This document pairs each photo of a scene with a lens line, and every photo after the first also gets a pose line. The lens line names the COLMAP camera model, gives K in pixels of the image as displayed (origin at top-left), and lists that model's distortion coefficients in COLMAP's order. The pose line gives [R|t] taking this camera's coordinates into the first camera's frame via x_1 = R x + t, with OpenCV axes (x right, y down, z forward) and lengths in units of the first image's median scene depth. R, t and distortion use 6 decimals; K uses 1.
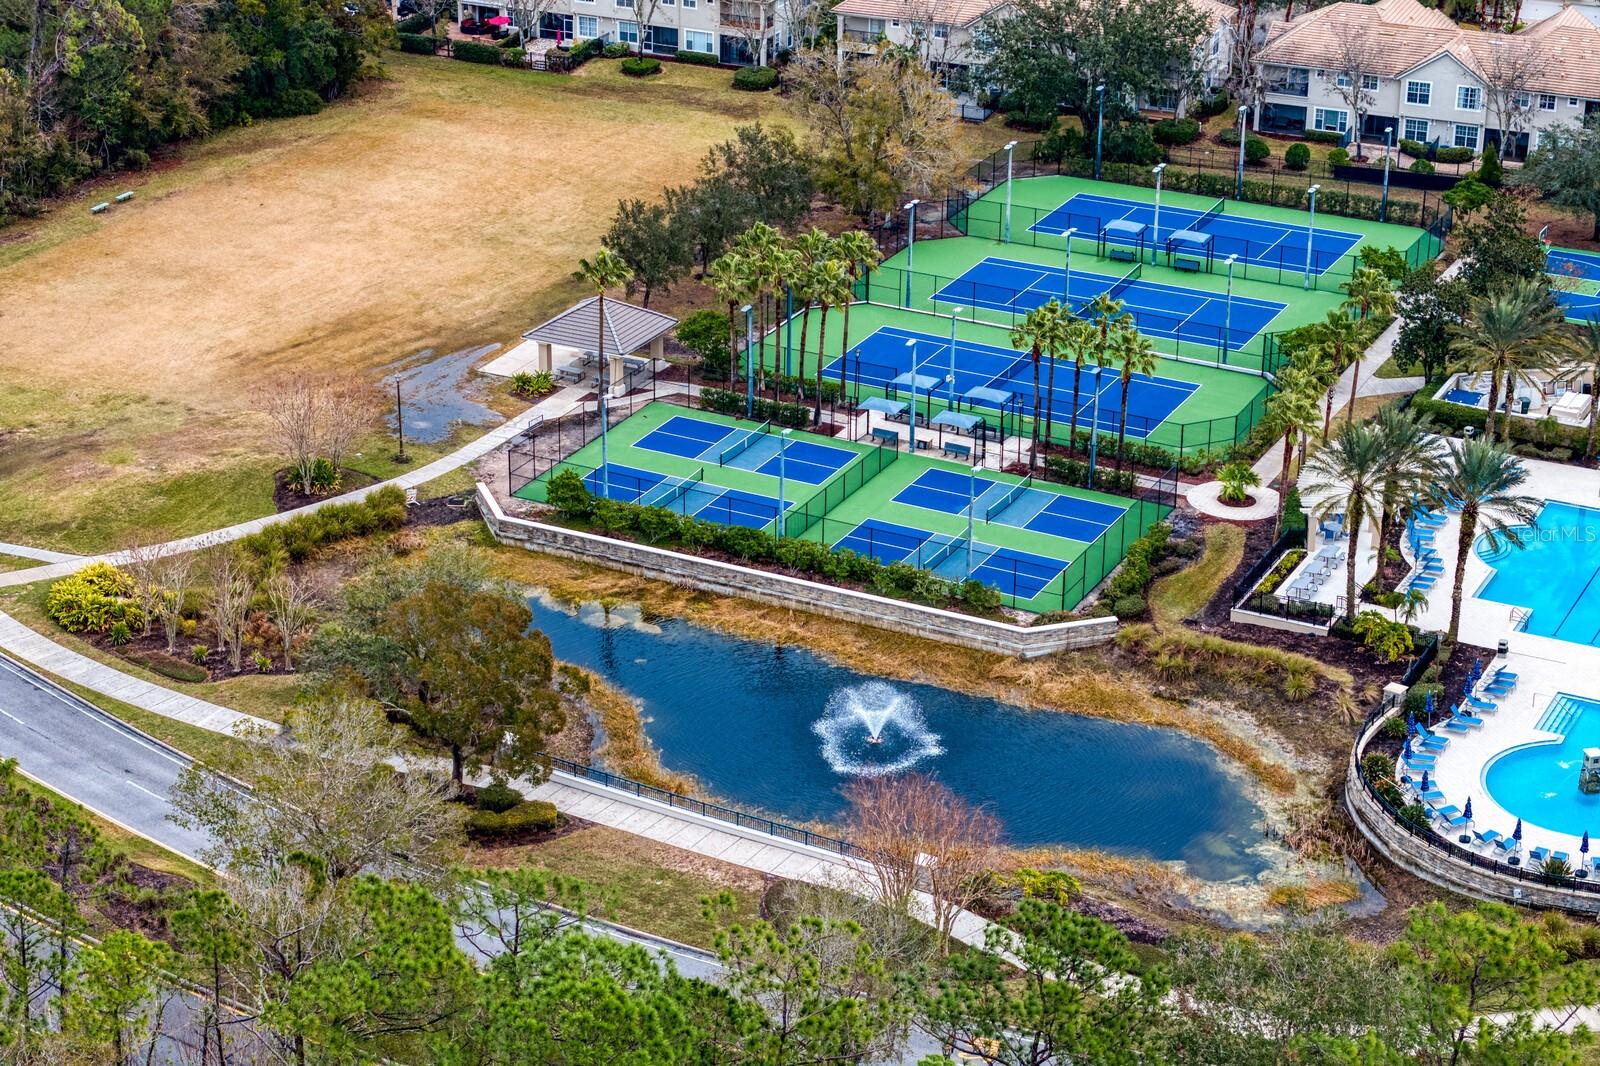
lens RADIAL K [[3252.3, 0, 800.0], [0, 3252.3, 533.0], [0, 0, 1]] dist [-0.169510, 1.300158]
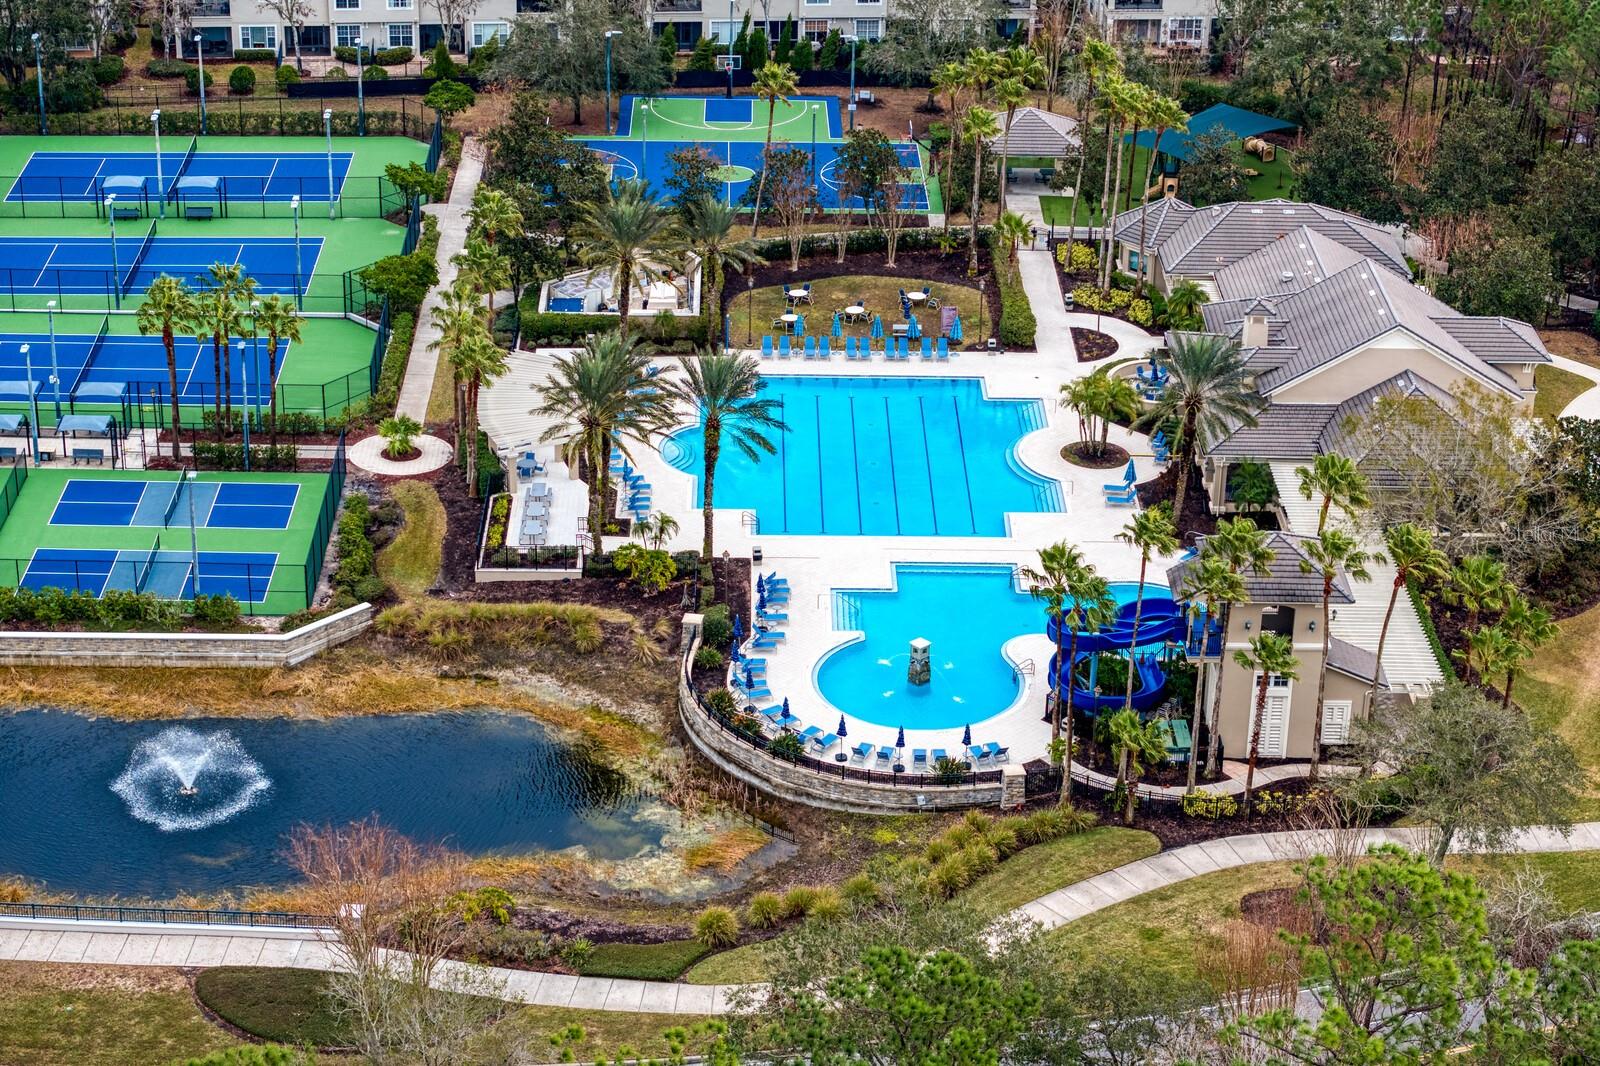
lens RADIAL K [[3252.3, 0, 800.0], [0, 3252.3, 533.0], [0, 0, 1]] dist [-0.169510, 1.300158]
pose [[0.885610, -0.192679, 0.422575, -0.180831], [0.175634, 0.981254, 0.079331, -0.045462], [-0.429939, 0.003962, 0.902849, 0.101046]]
